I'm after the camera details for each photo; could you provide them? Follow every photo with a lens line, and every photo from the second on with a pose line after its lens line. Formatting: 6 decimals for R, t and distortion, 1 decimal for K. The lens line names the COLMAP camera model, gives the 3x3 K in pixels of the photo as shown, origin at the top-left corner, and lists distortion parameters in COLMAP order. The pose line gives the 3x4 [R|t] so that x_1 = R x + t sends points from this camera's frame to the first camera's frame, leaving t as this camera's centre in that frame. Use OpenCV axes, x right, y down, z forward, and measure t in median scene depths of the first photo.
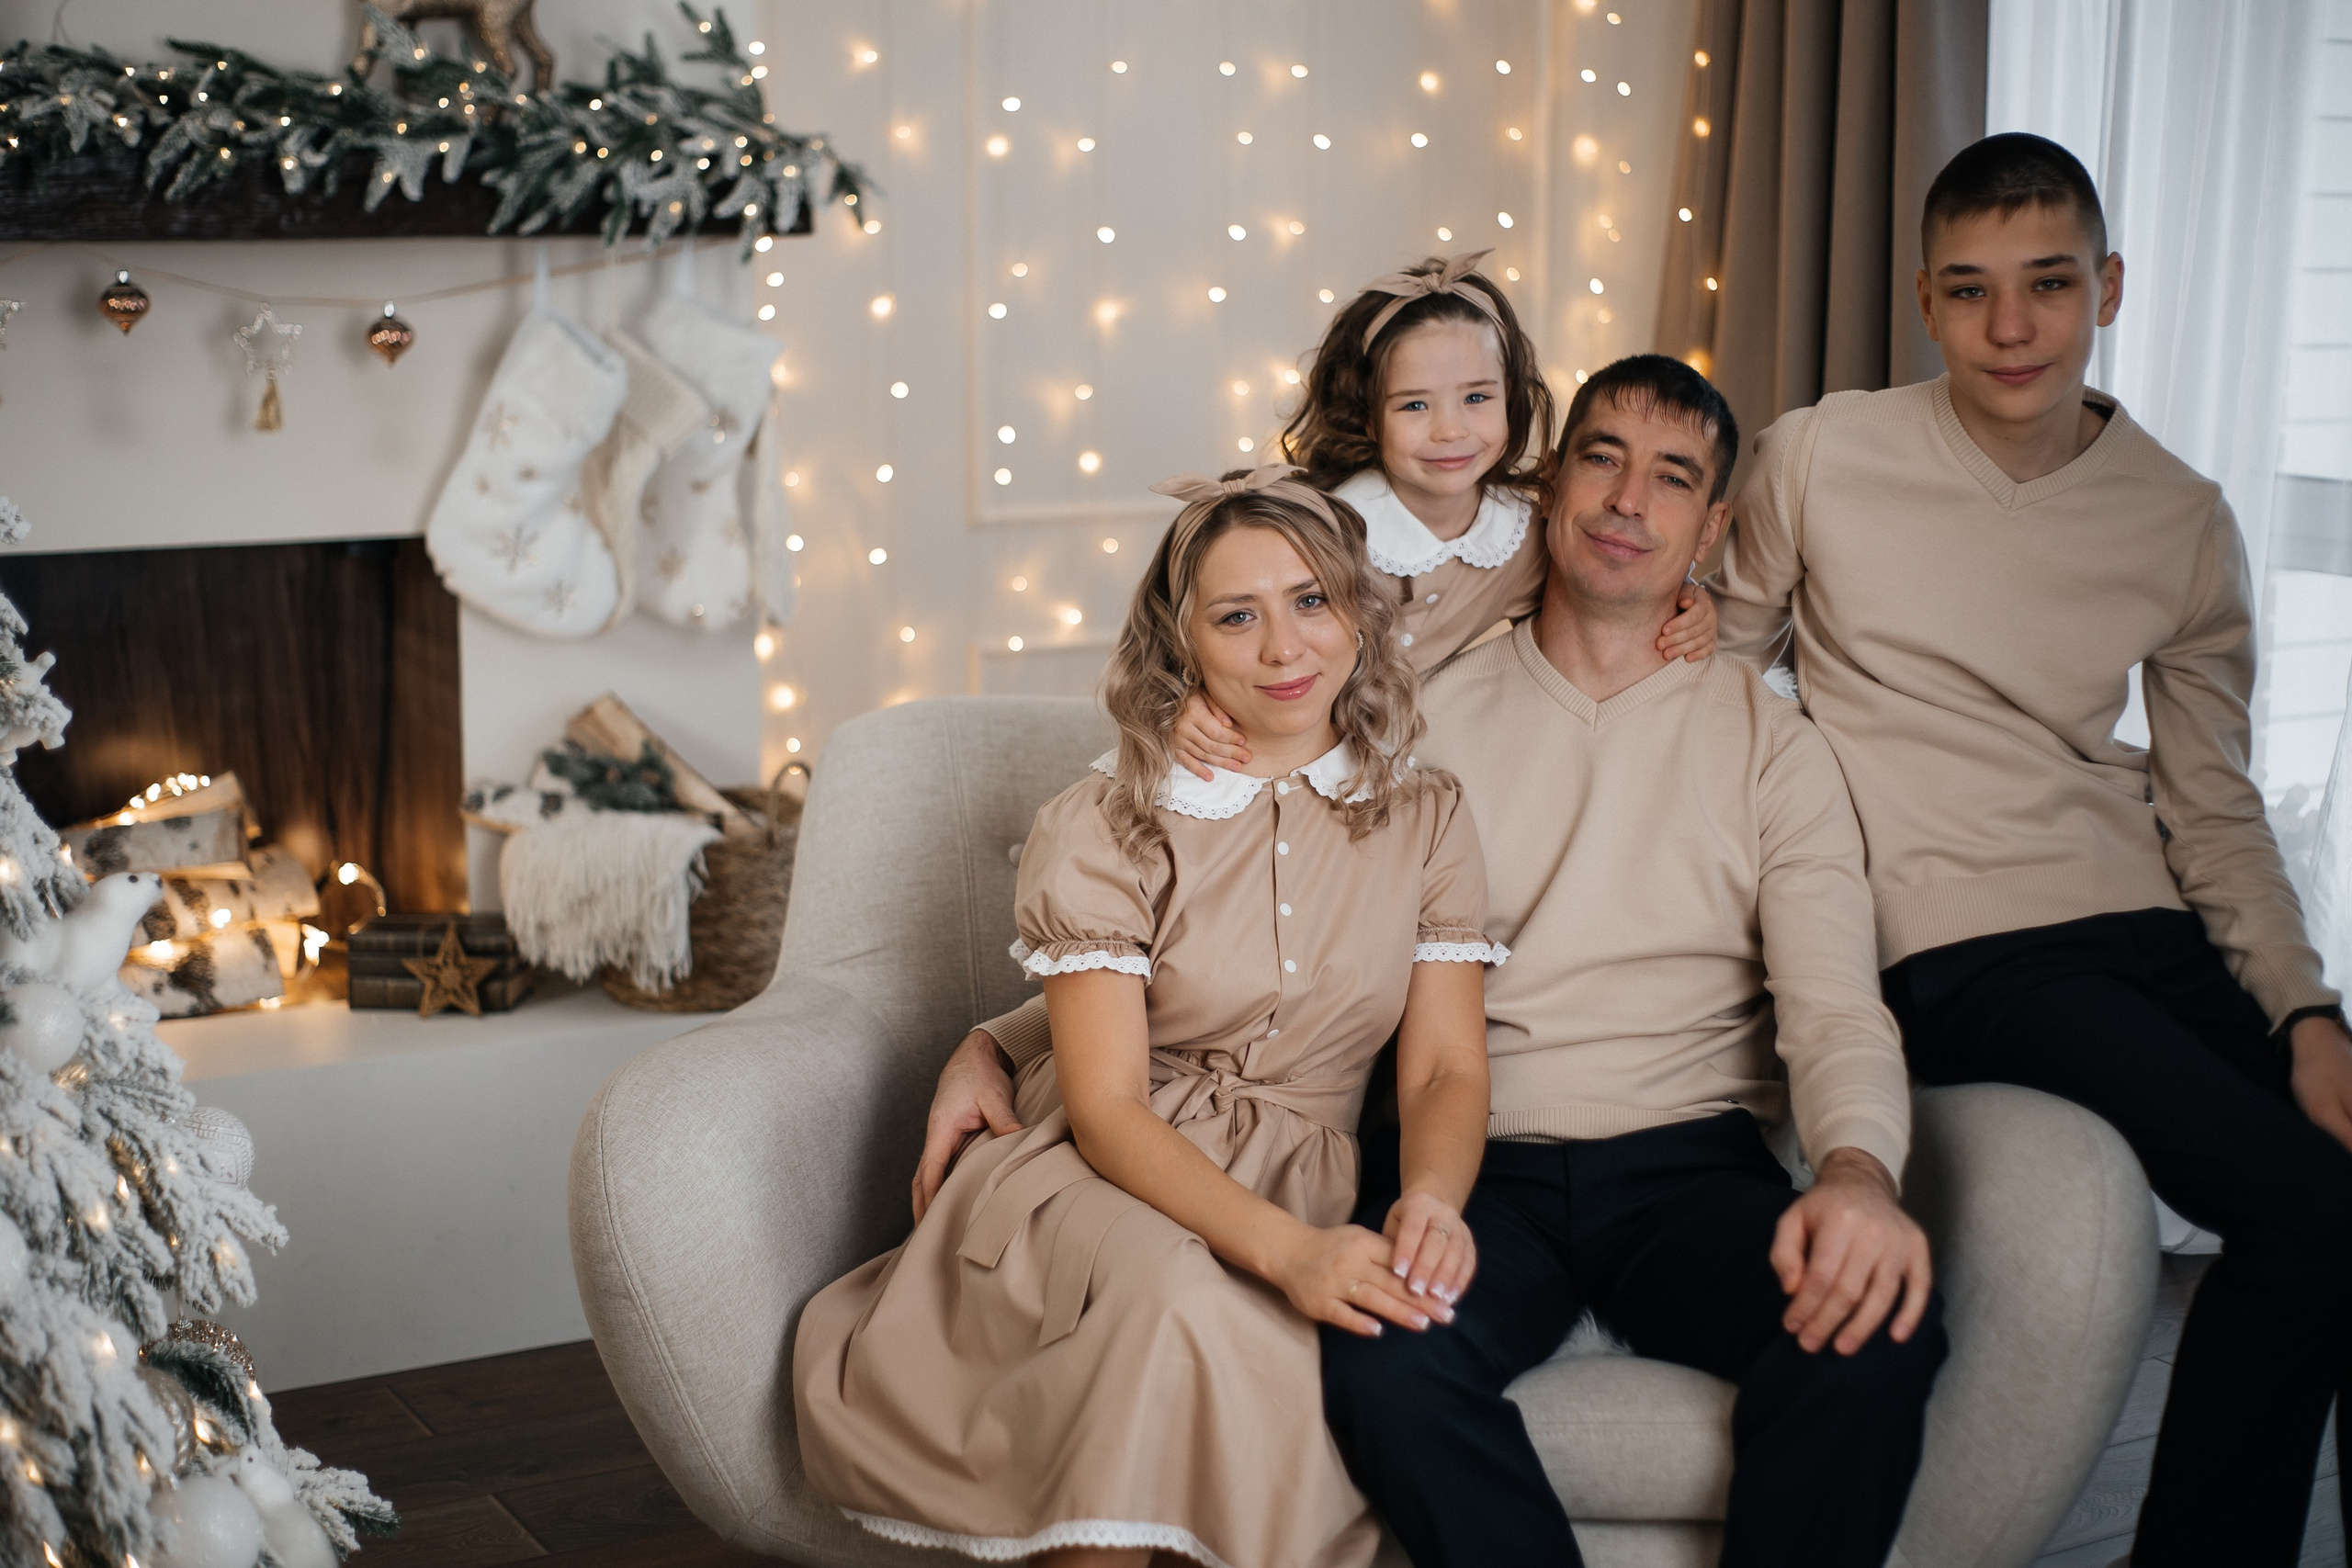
lens RADIAL K [[3350.7, 0, 1188.1], [0, 3350.7, 781.0], [0, 0, 1]] dist [-0.109355, 0.078856]
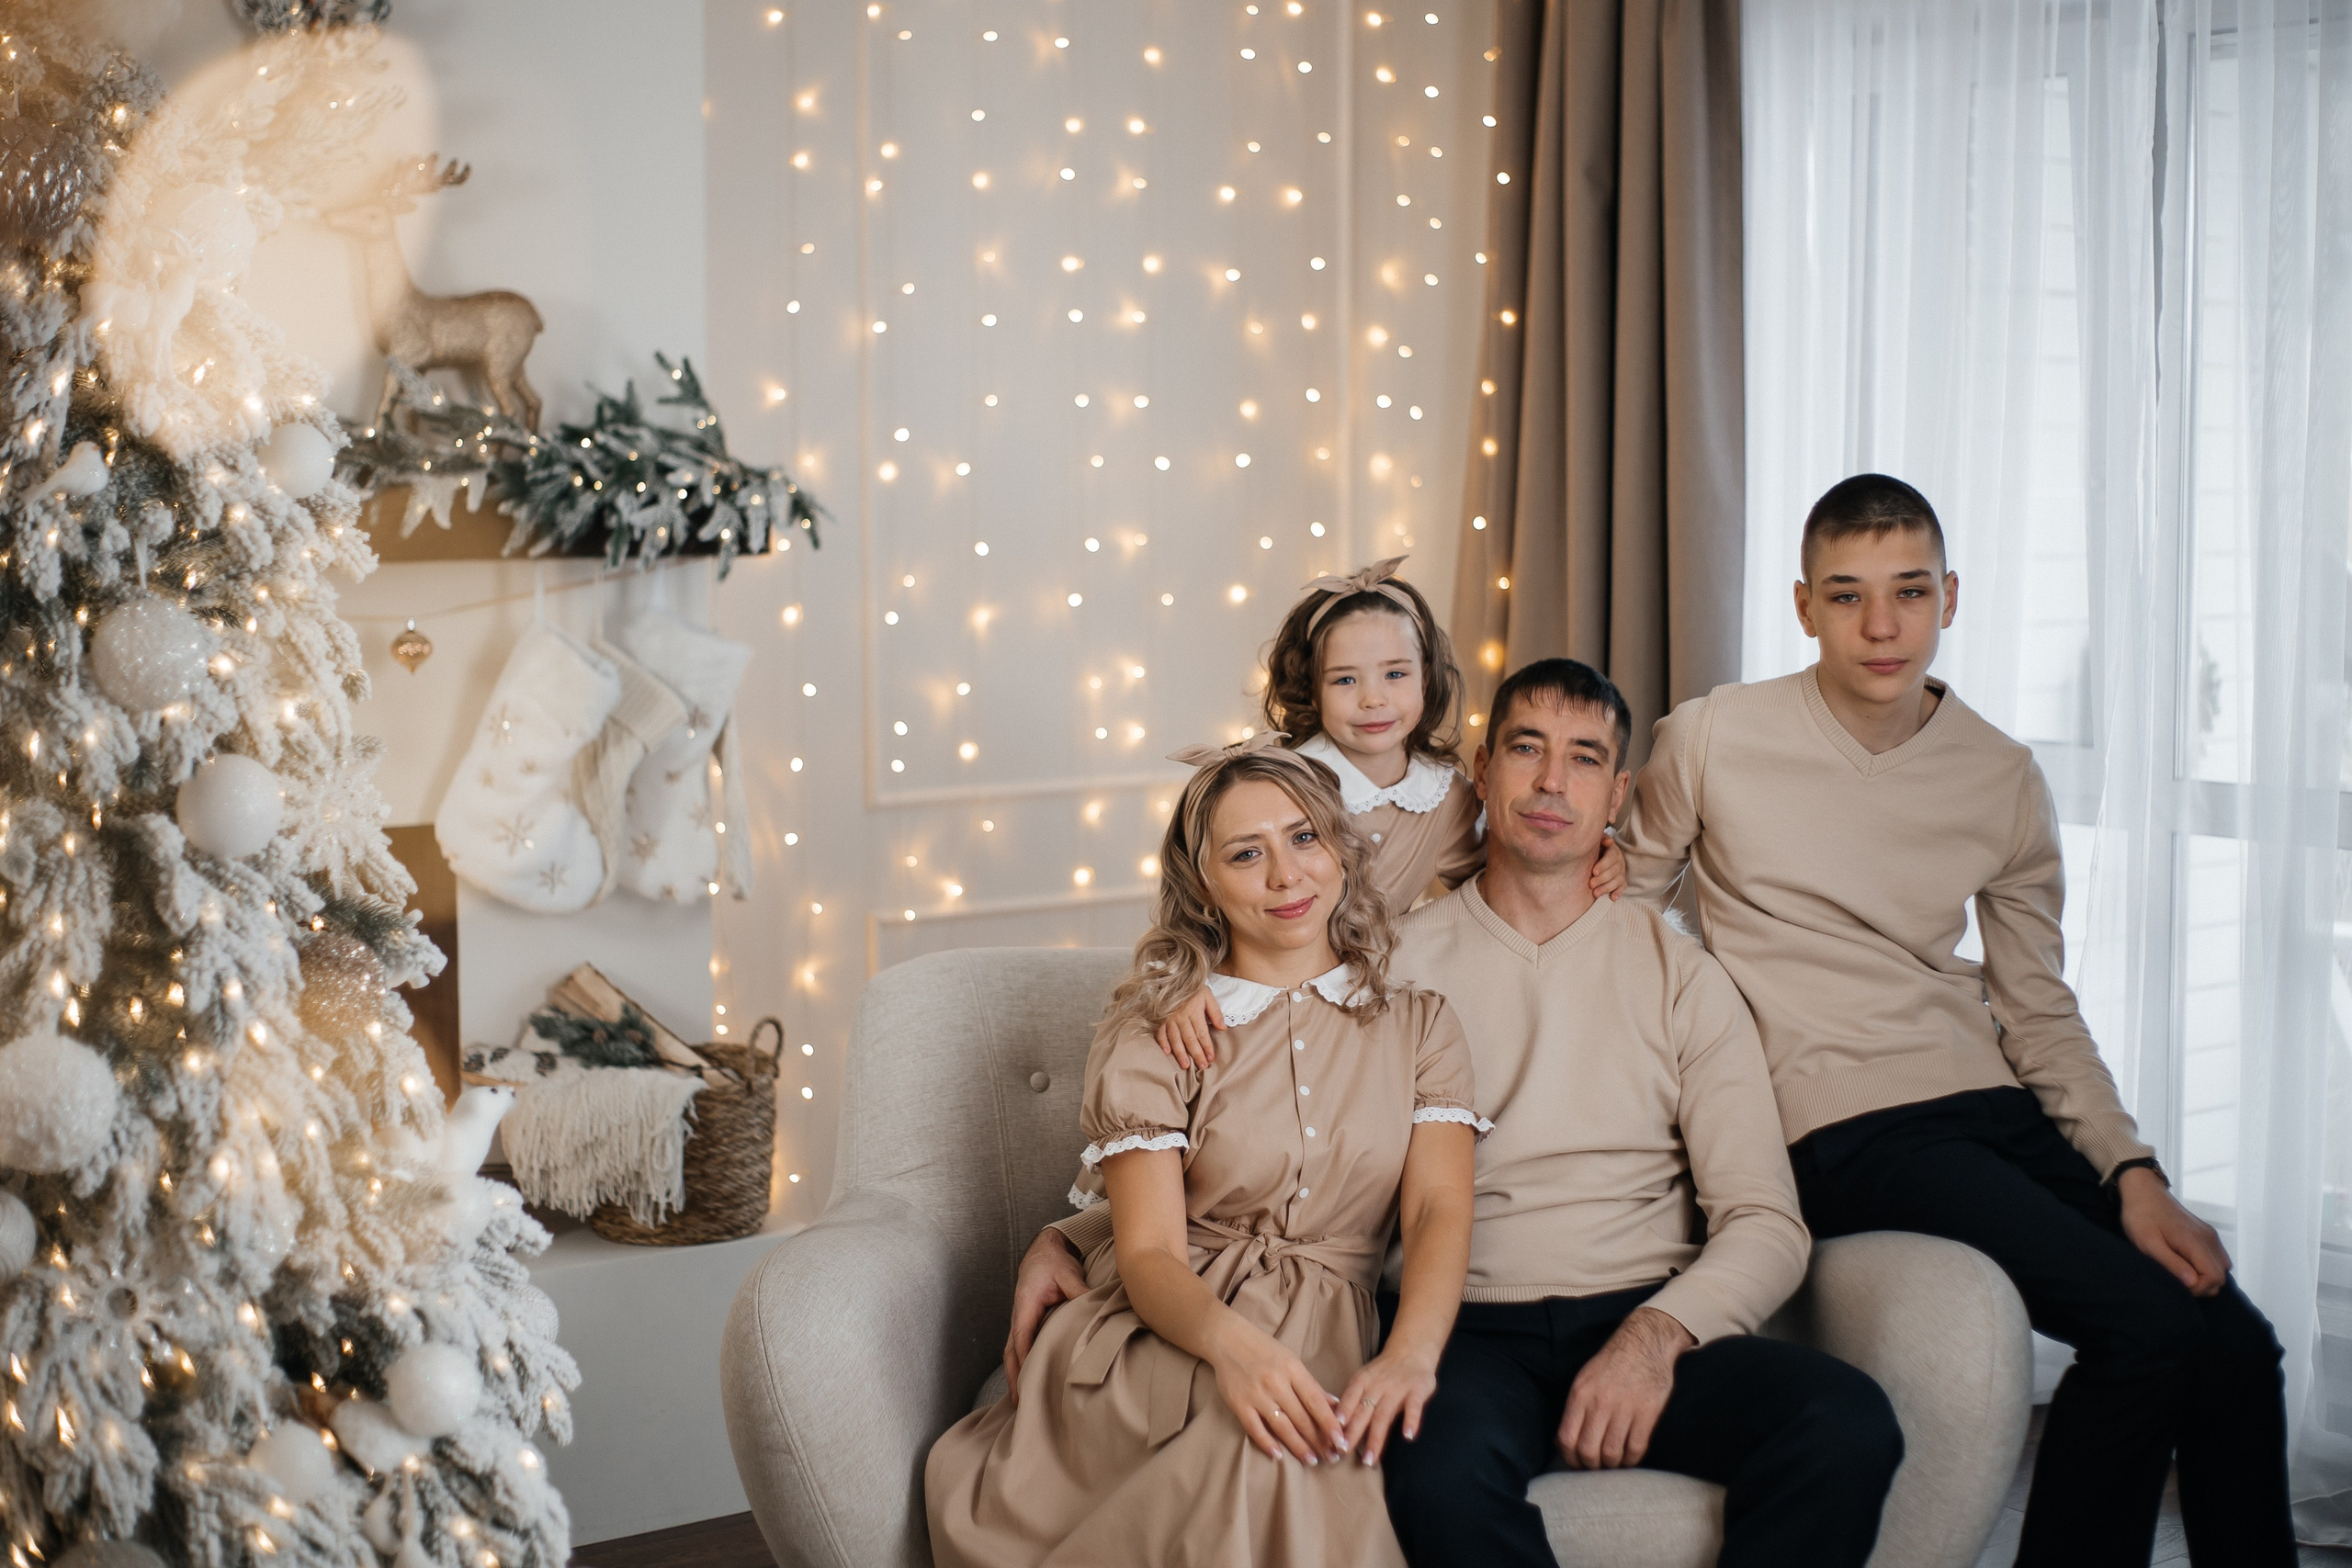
lens RADIAL K [[3389.4, 0, 1176.0], [0, 3389.4, 784.0], [0, 0, 1]] dist [-0.101399, 0.106794]
pose [[0.992586, -0.020214, 0.119856, -0.118296], [0.030398, 0.996022, -0.083763, 0.015684], [-0.117686, 0.086785, 0.989251, -0.156099]]
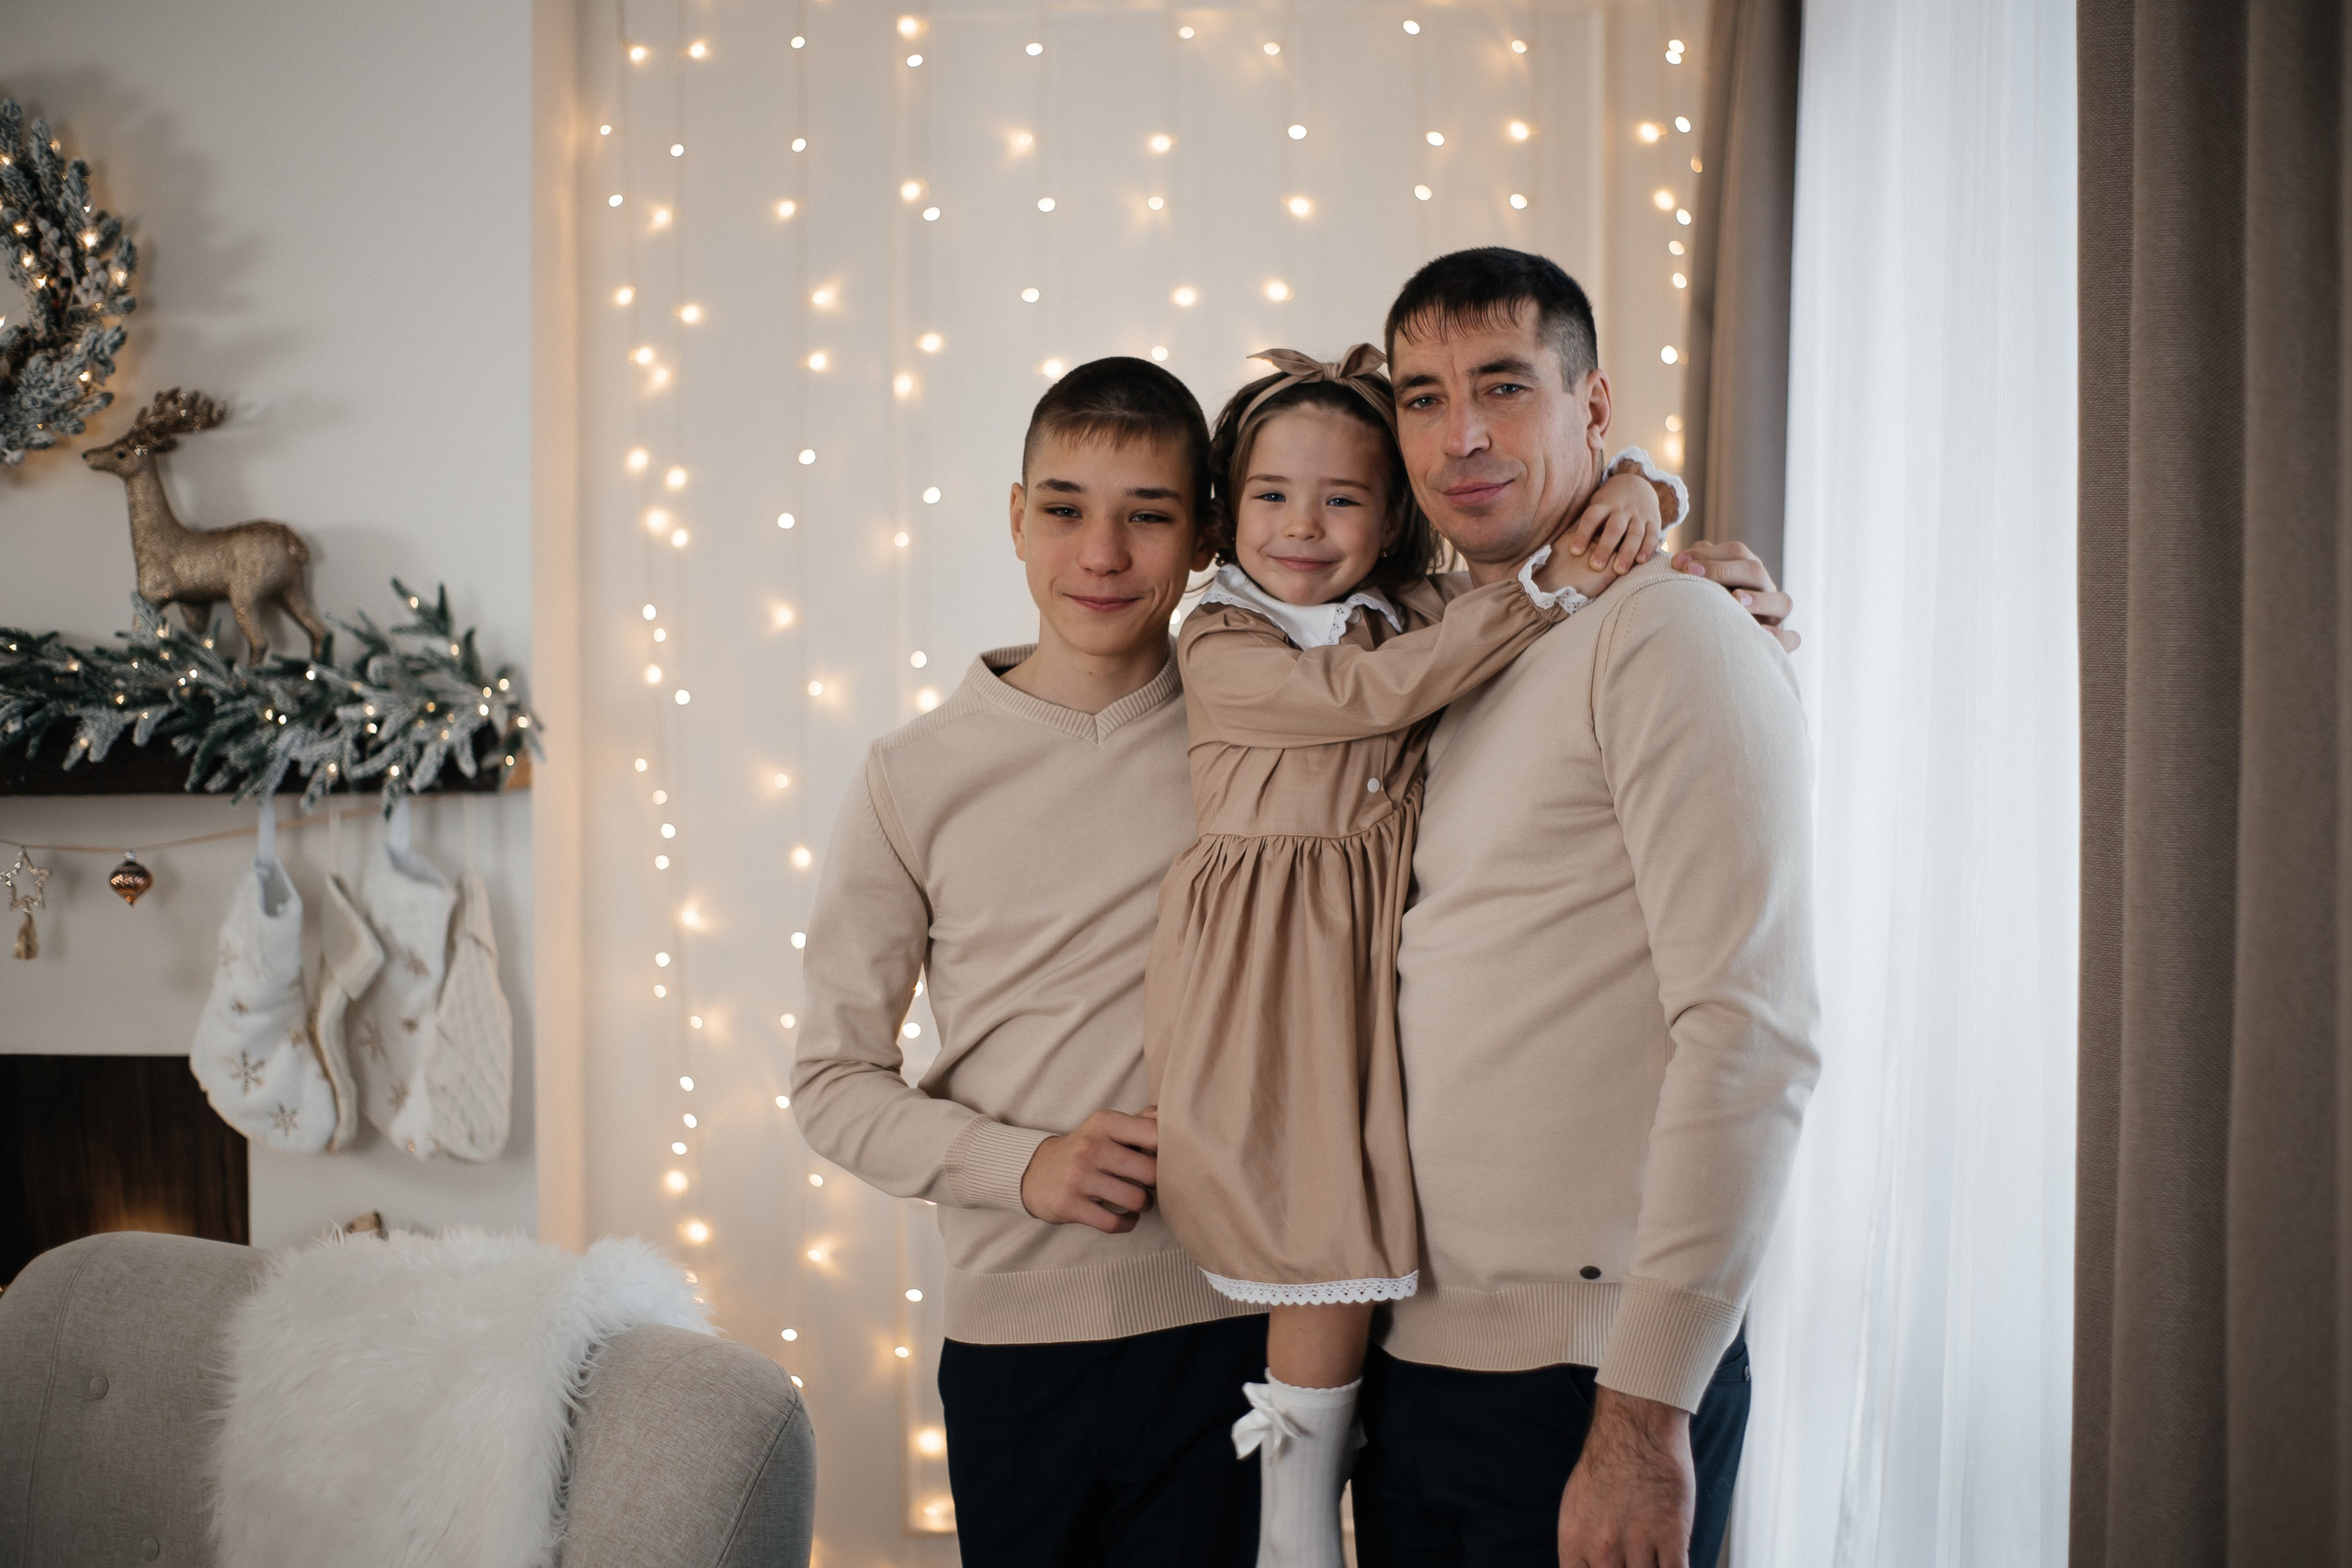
lens RADIAL K [[3367.4, 0, 1162.1], [0, 3367.4, 796.7], [0, 0, 1]] dist [-0.099912, 0.036991]
pose [[0.835142, 0.004030, -0.550020, 0.667932], [-0.084354, 0.989082, -0.120835, -0.052849], [0.543528, 0.147311, 0.826364, 0.240871]]
